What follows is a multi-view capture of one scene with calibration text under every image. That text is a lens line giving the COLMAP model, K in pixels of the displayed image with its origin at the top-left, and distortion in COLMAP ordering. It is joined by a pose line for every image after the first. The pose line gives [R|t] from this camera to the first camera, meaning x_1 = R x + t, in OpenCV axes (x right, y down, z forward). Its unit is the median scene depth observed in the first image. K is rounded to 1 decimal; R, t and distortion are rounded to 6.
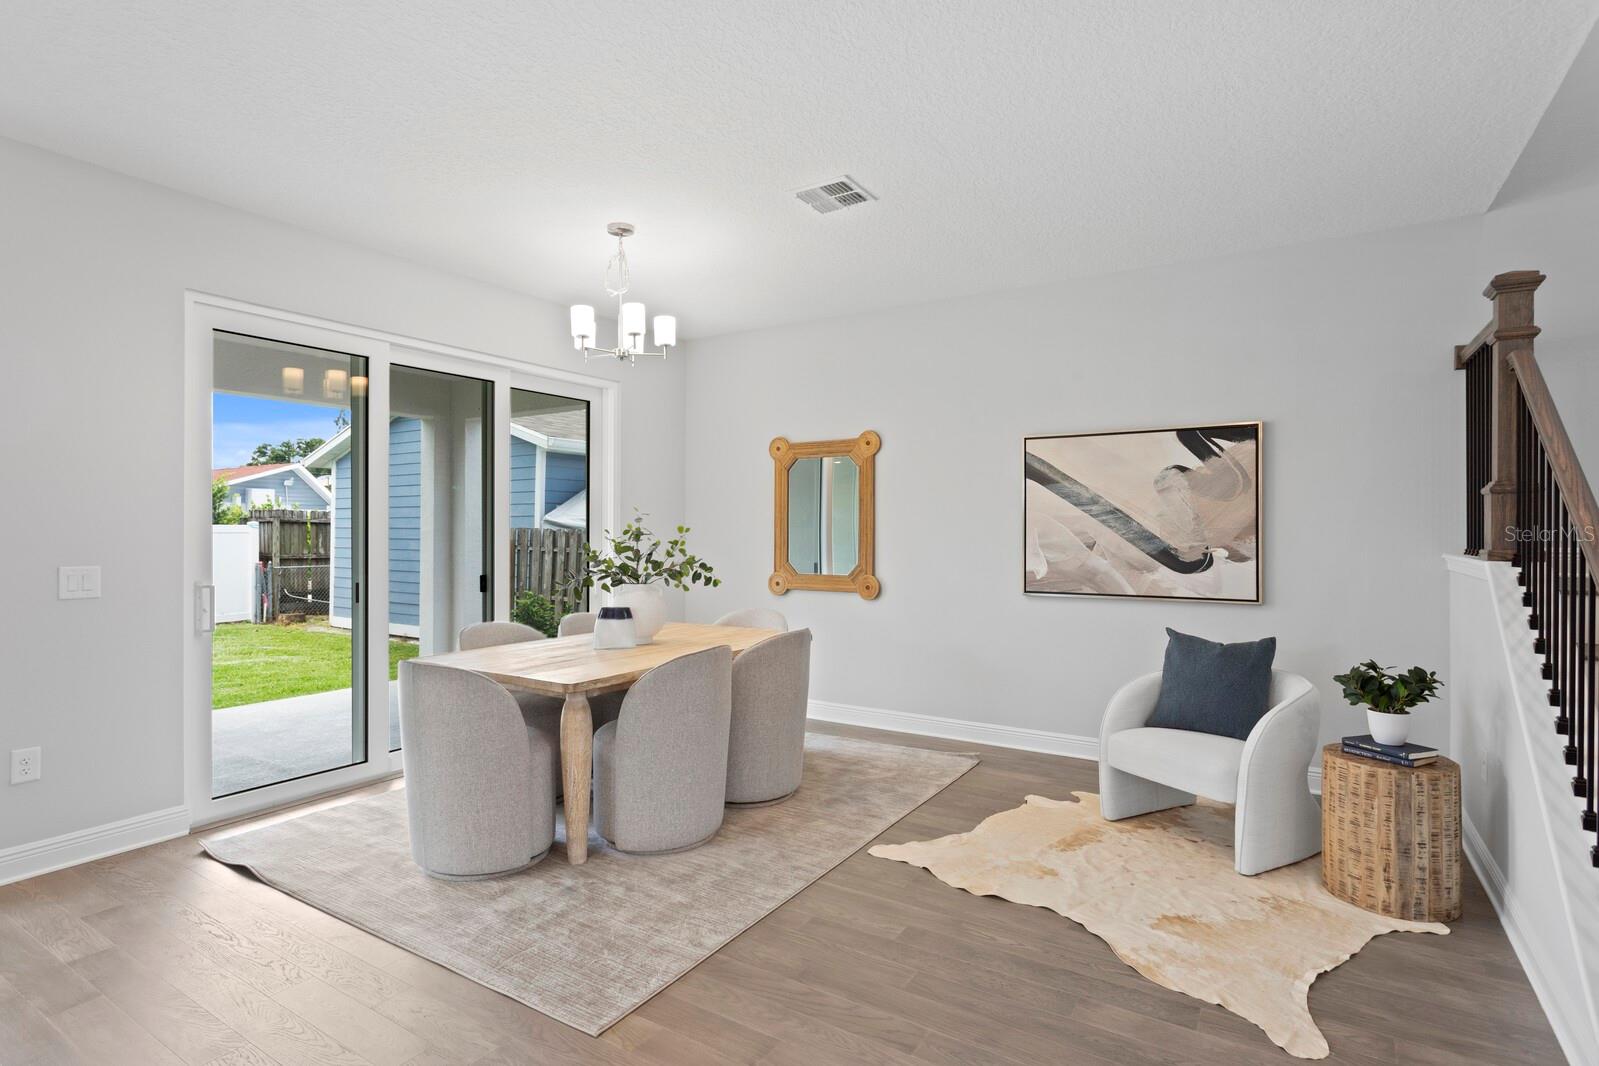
lens RADIAL K [[812.9, 0, 799.1], [0, 812.9, 527.7], [0, 0, 1]] dist [-0.003885, 0.001329]
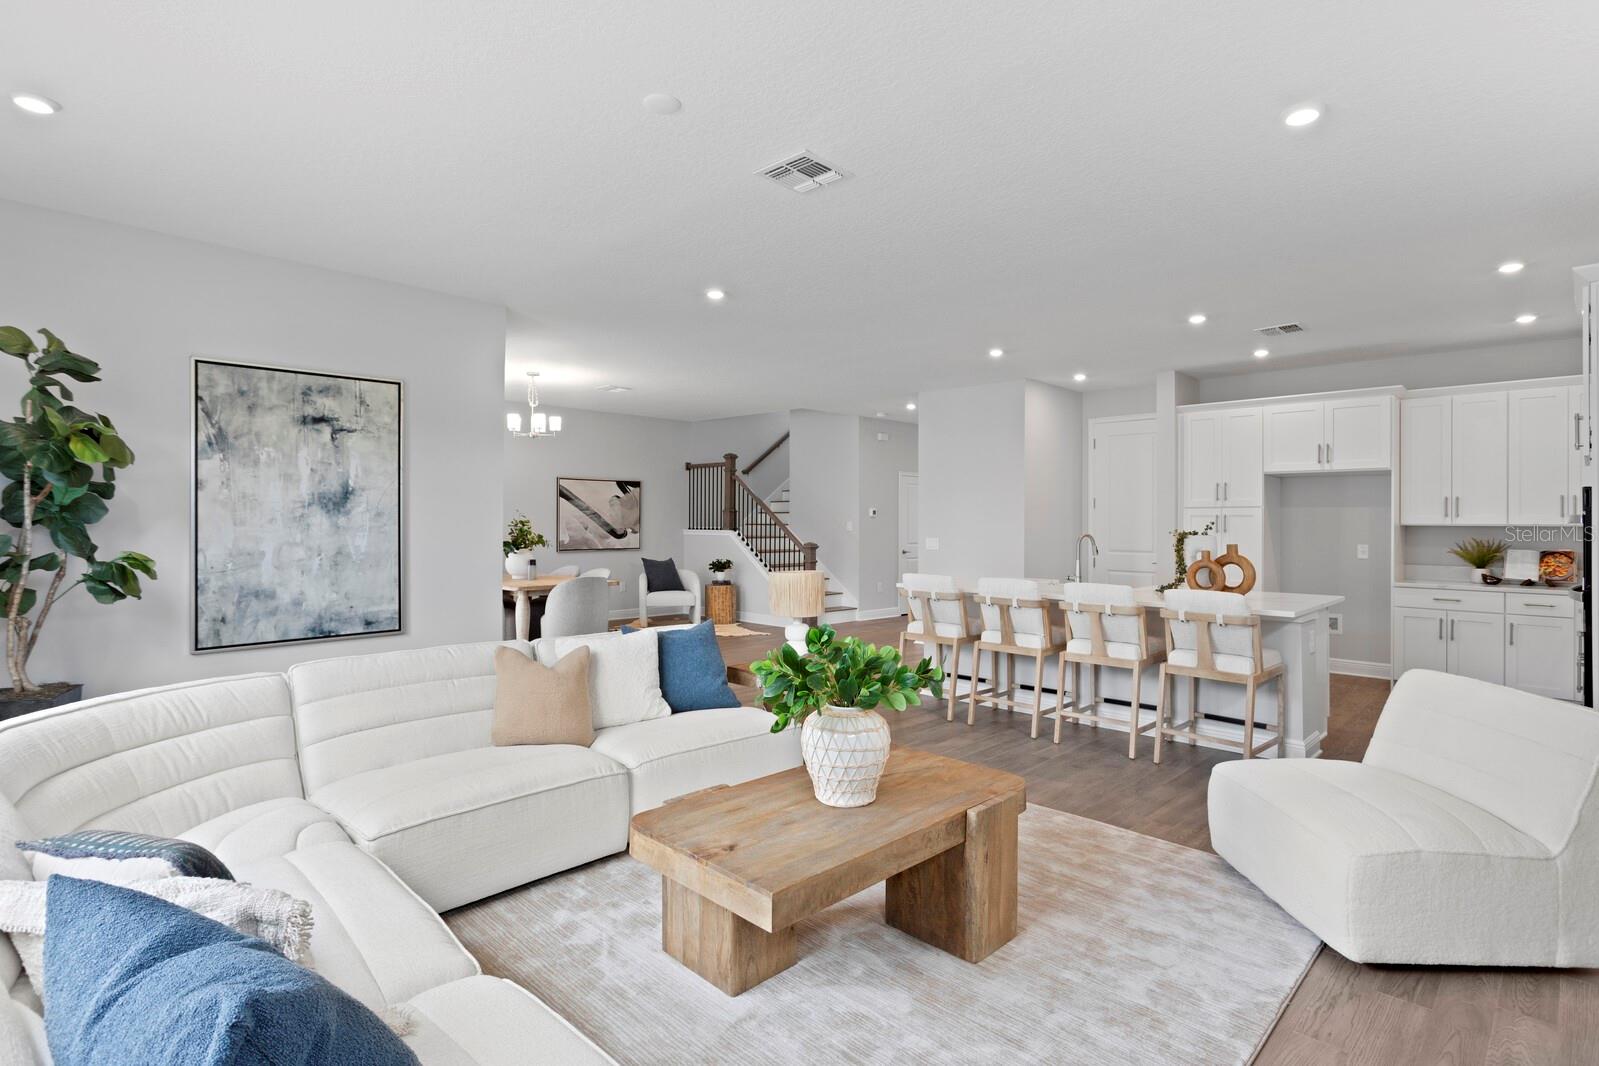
lens RADIAL K [[797.7, 0, 799.5], [0, 797.7, 533.0], [0, 0, 1]] dist [-0.013822, 0.000462]
pose [[0.217570, -0.013842, 0.975947, -1.820307], [-0.006293, 0.999859, 0.015585, -0.003536], [-0.976024, -0.009532, 0.217452, -0.078068]]
